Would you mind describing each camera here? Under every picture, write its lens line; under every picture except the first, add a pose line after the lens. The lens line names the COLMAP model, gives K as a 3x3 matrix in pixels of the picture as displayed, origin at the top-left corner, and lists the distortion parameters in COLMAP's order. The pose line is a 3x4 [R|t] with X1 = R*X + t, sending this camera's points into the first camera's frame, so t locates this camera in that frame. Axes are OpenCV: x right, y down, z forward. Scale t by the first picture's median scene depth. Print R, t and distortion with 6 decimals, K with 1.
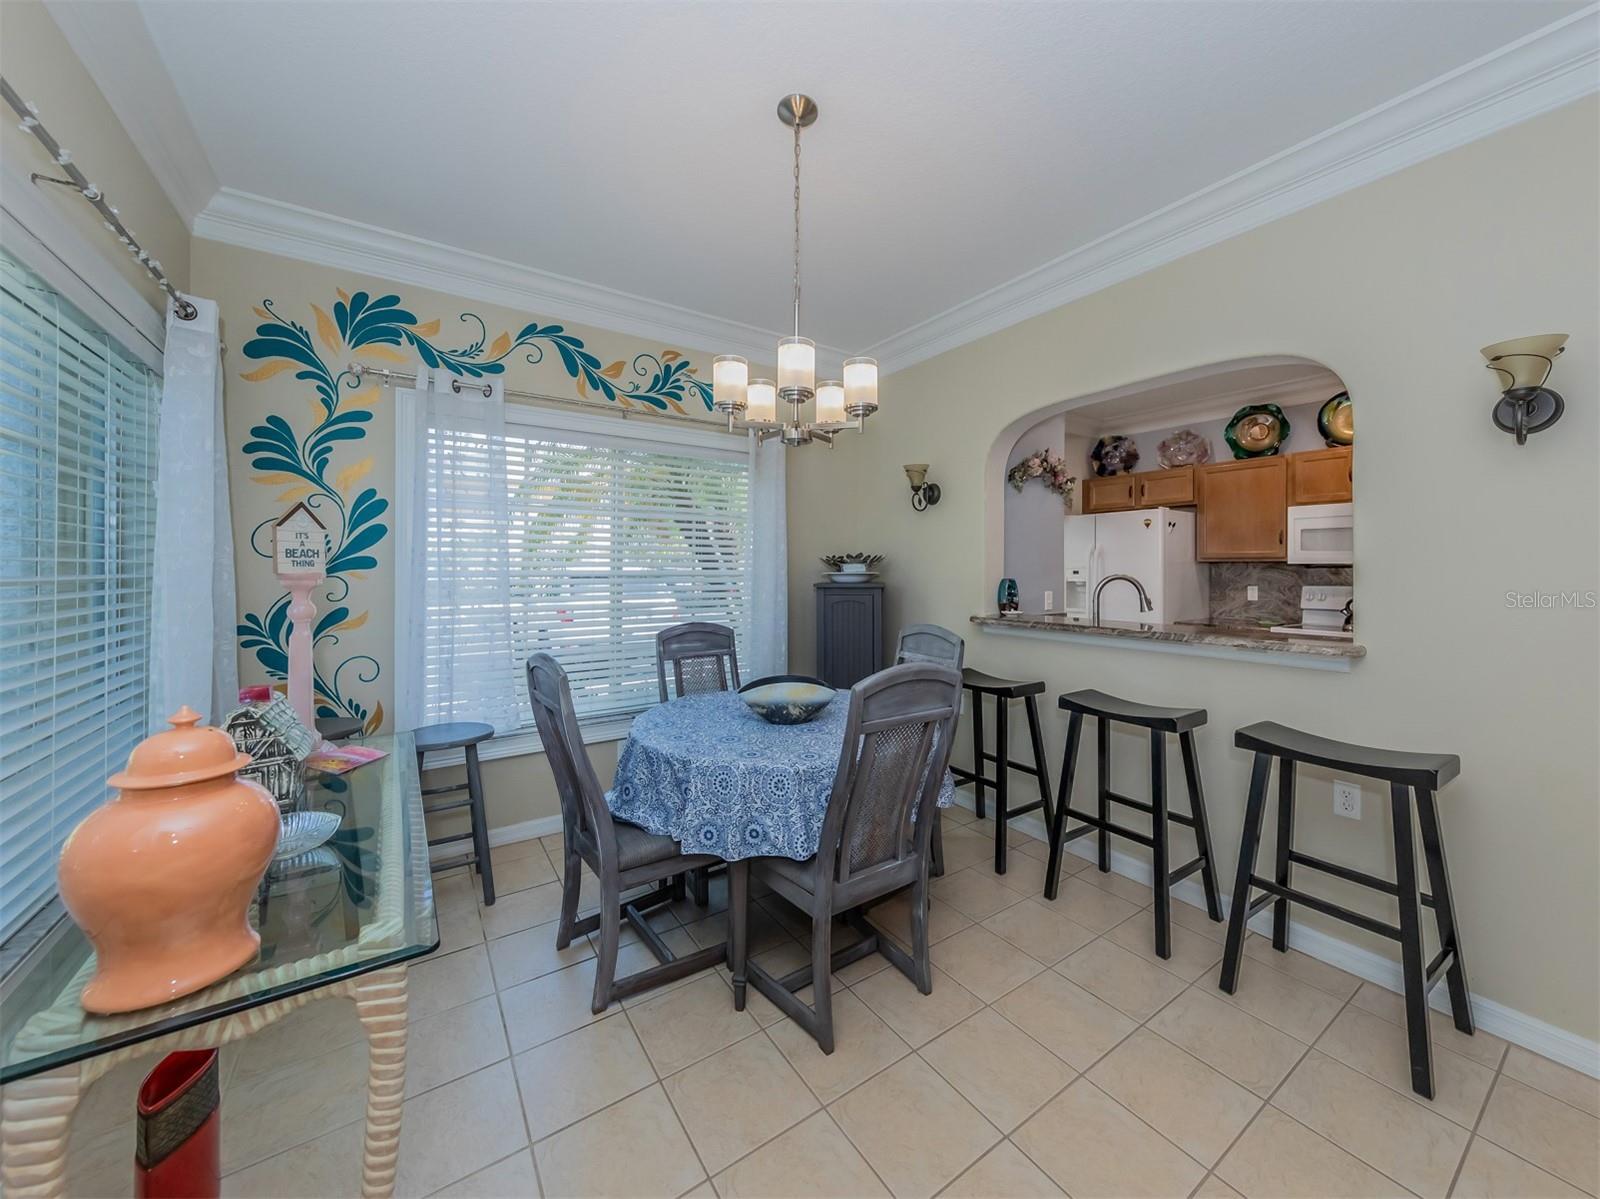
lens RADIAL K [[602.0, 0, 818.2], [0, 602.0, 566.0], [0, 0, 1]] dist [0.009749, -0.000113]
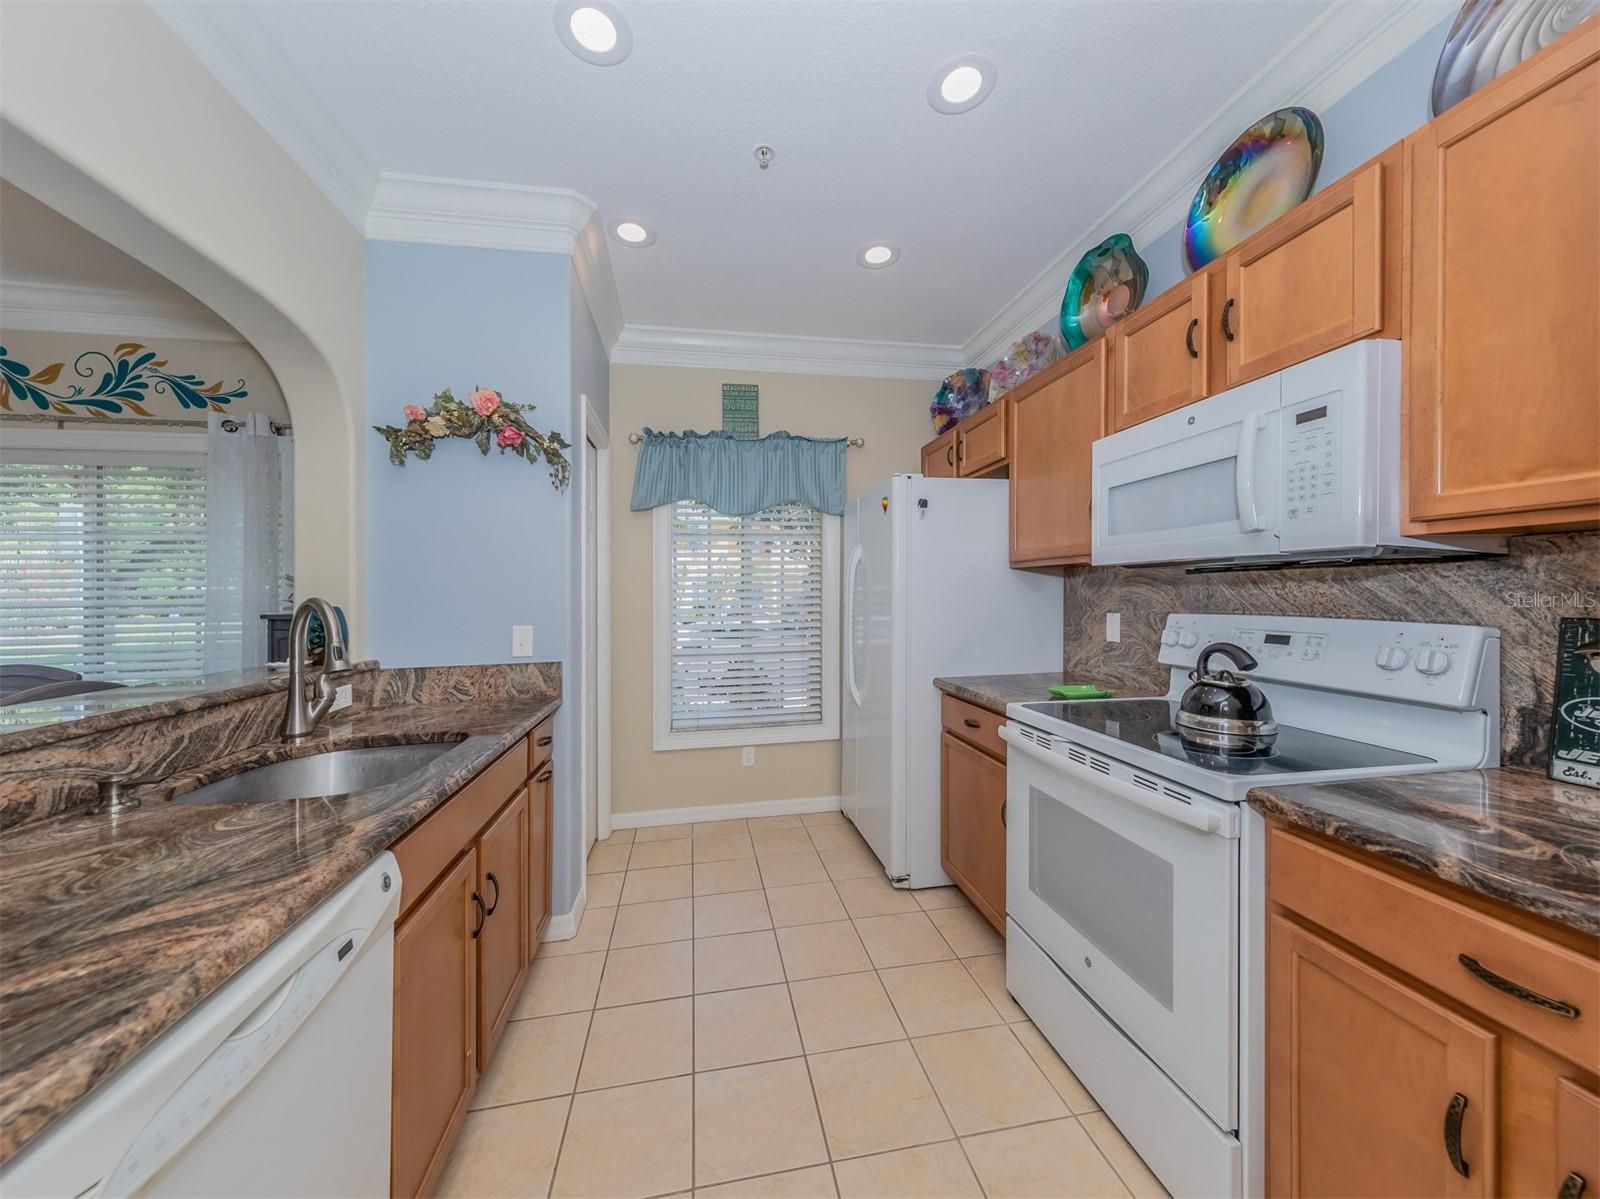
lens RADIAL K [[568.2, 0, 796.2], [0, 568.2, 607.7], [0, 0, 1]] dist [0.015266, -0.004822]
pose [[0.909383, -0.007059, -0.415901, 1.164984], [0.020642, 0.999390, 0.028172, 0.017776], [0.415448, -0.034204, 0.908973, 0.795394]]
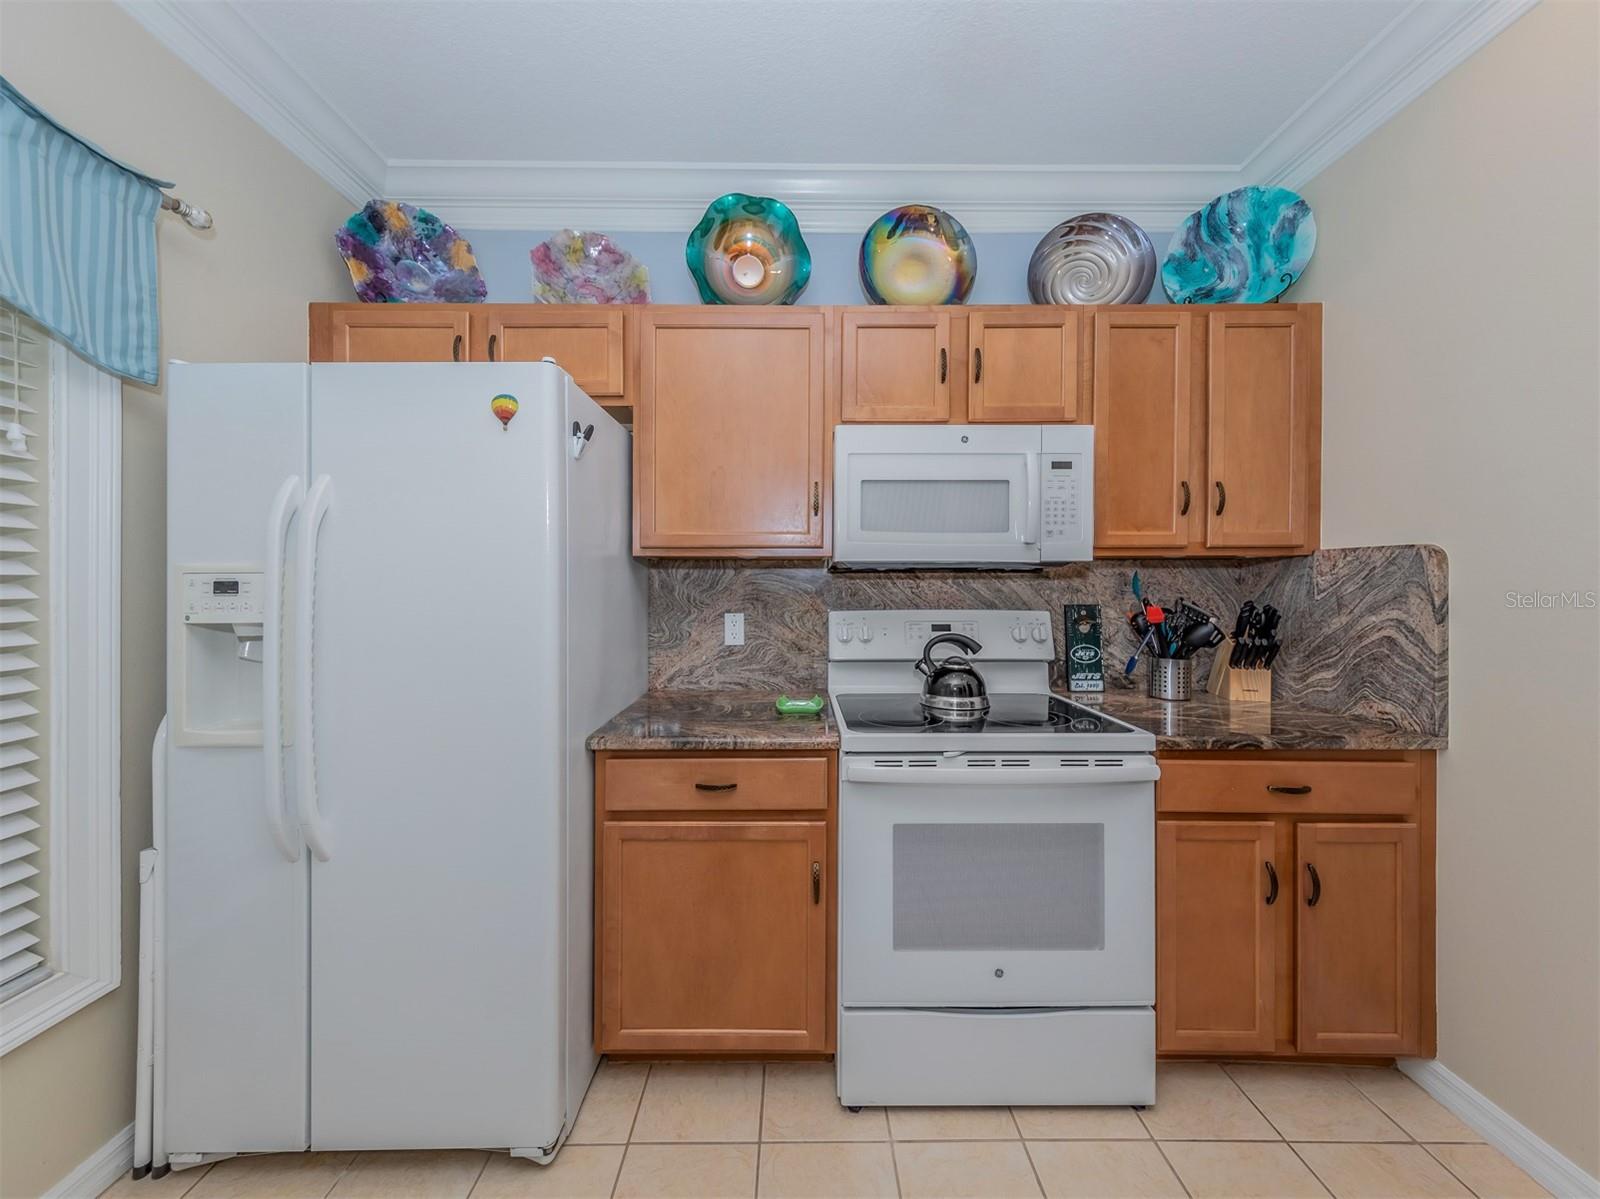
lens RADIAL K [[569.0, 0, 803.9], [0, 569.0, 602.9], [0, 0, 1]] dist [0.006384, -0.000169]
pose [[0.568271, -0.035464, 0.822077, 0.685394], [0.000509, 0.999086, 0.042749, 0.012666], [-0.822841, -0.023874, 0.567770, 1.232674]]
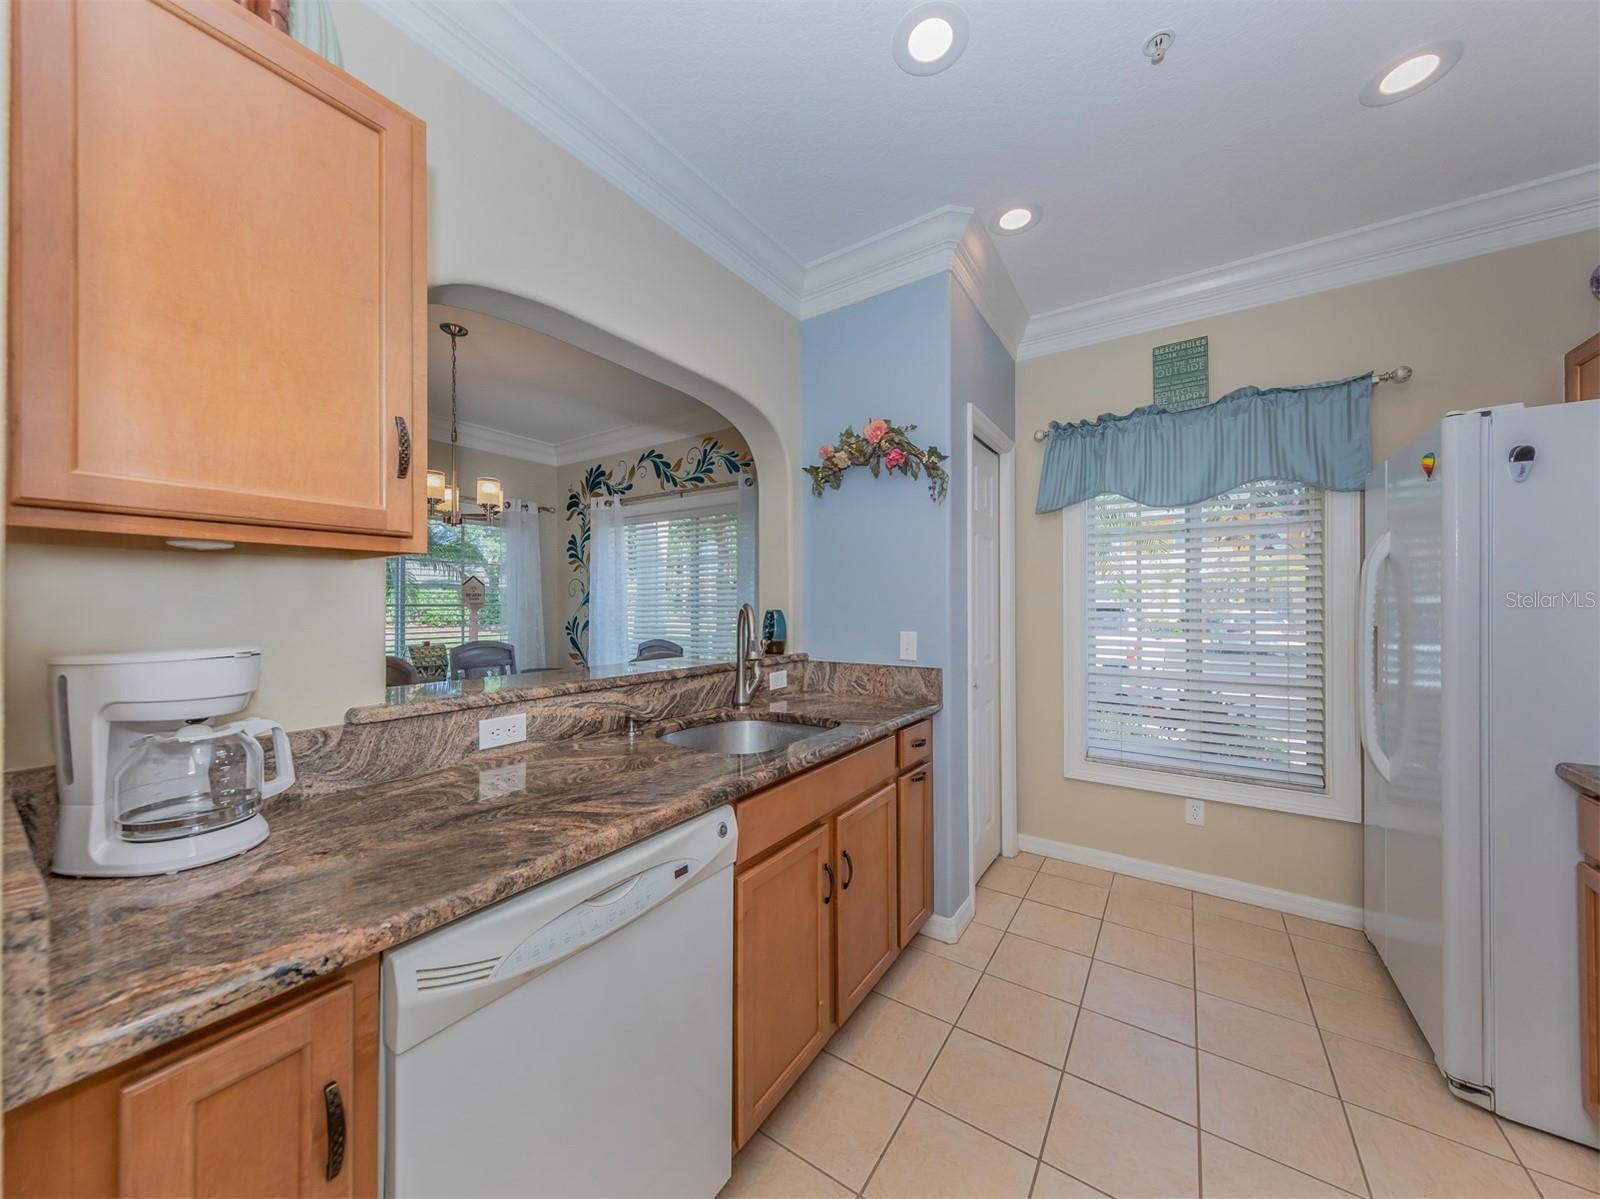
lens RADIAL K [[569.0, 0, 803.9], [0, 569.0, 602.9], [0, 0, 1]] dist [0.006384, -0.000169]
pose [[0.363394, -0.003862, -0.931627, 1.221599], [0.005969, 0.999981, -0.001817, 0.015655], [0.931616, -0.004900, 0.363410, 0.899182]]
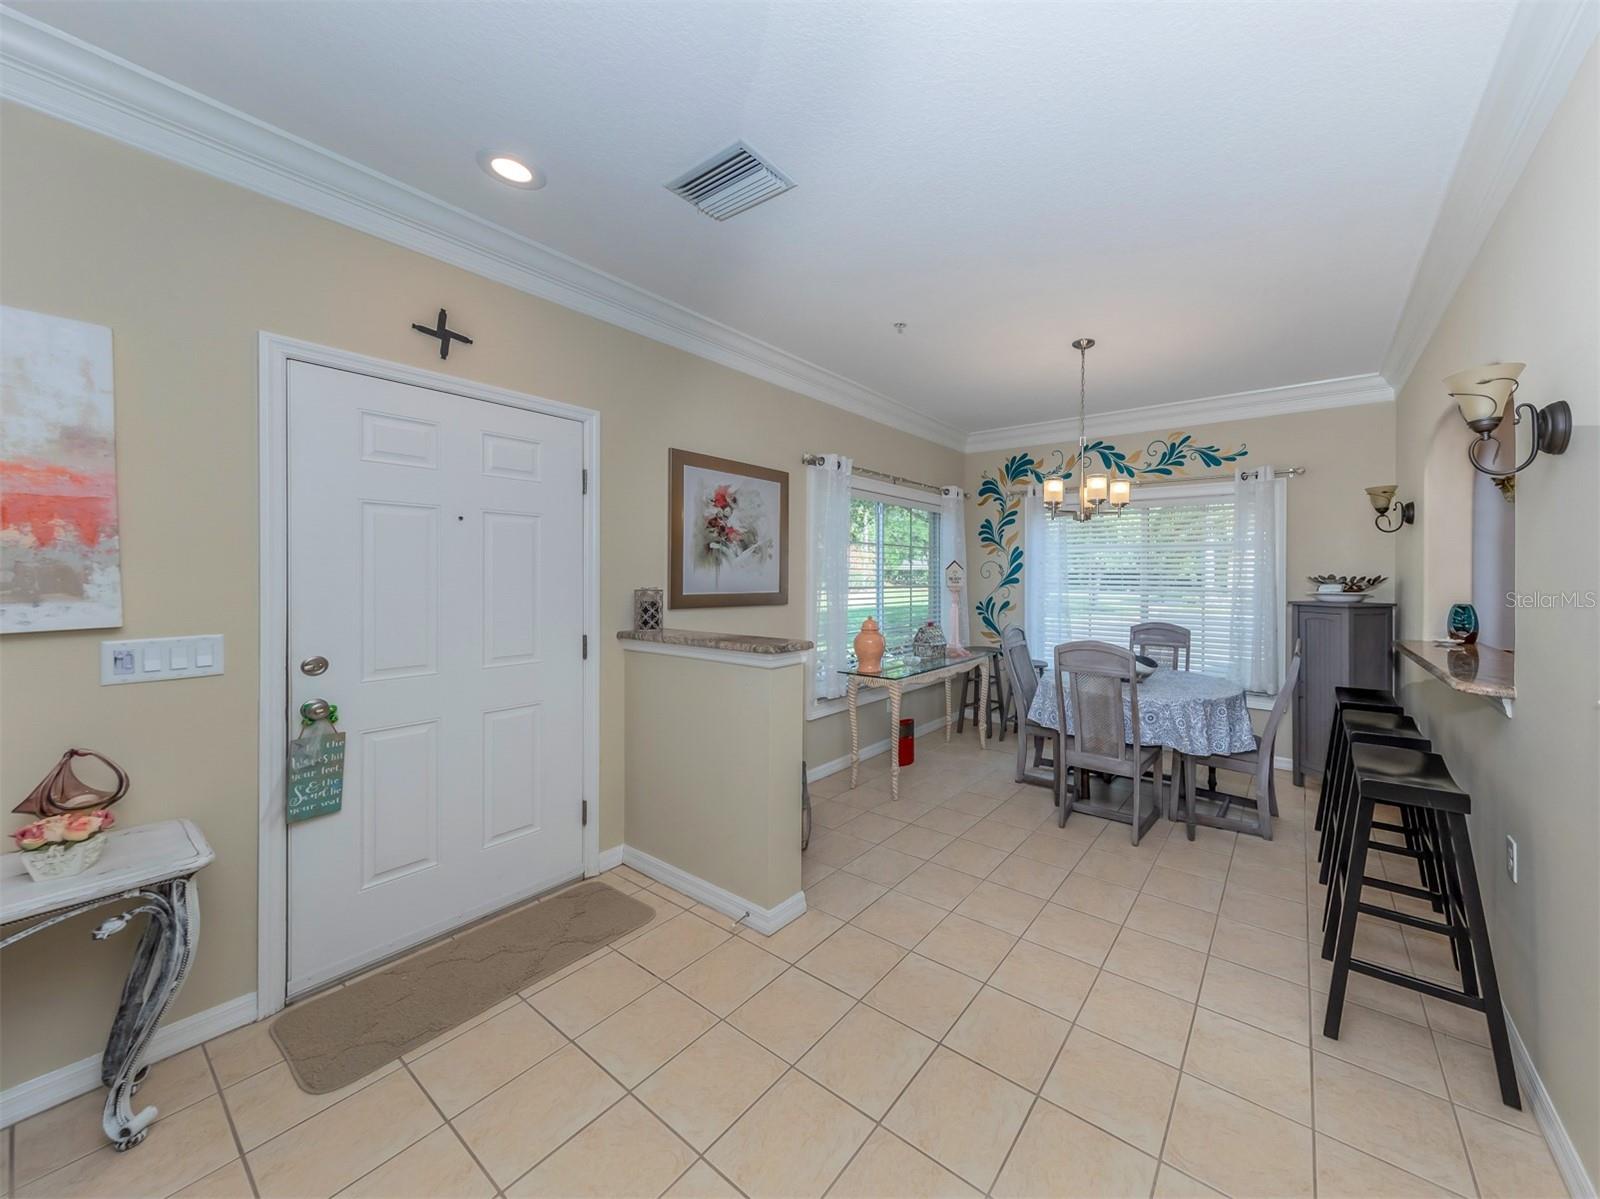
lens RADIAL K [[578.3, 0, 904.0], [0, 578.3, 590.5], [0, 0, 1]] dist [0.008480, -0.000131]
pose [[0.363022, 0.026600, -0.931401, 0.966758], [-0.001775, 0.999610, 0.027856, -0.026000], [0.931779, -0.008459, 0.362927, -0.113261]]
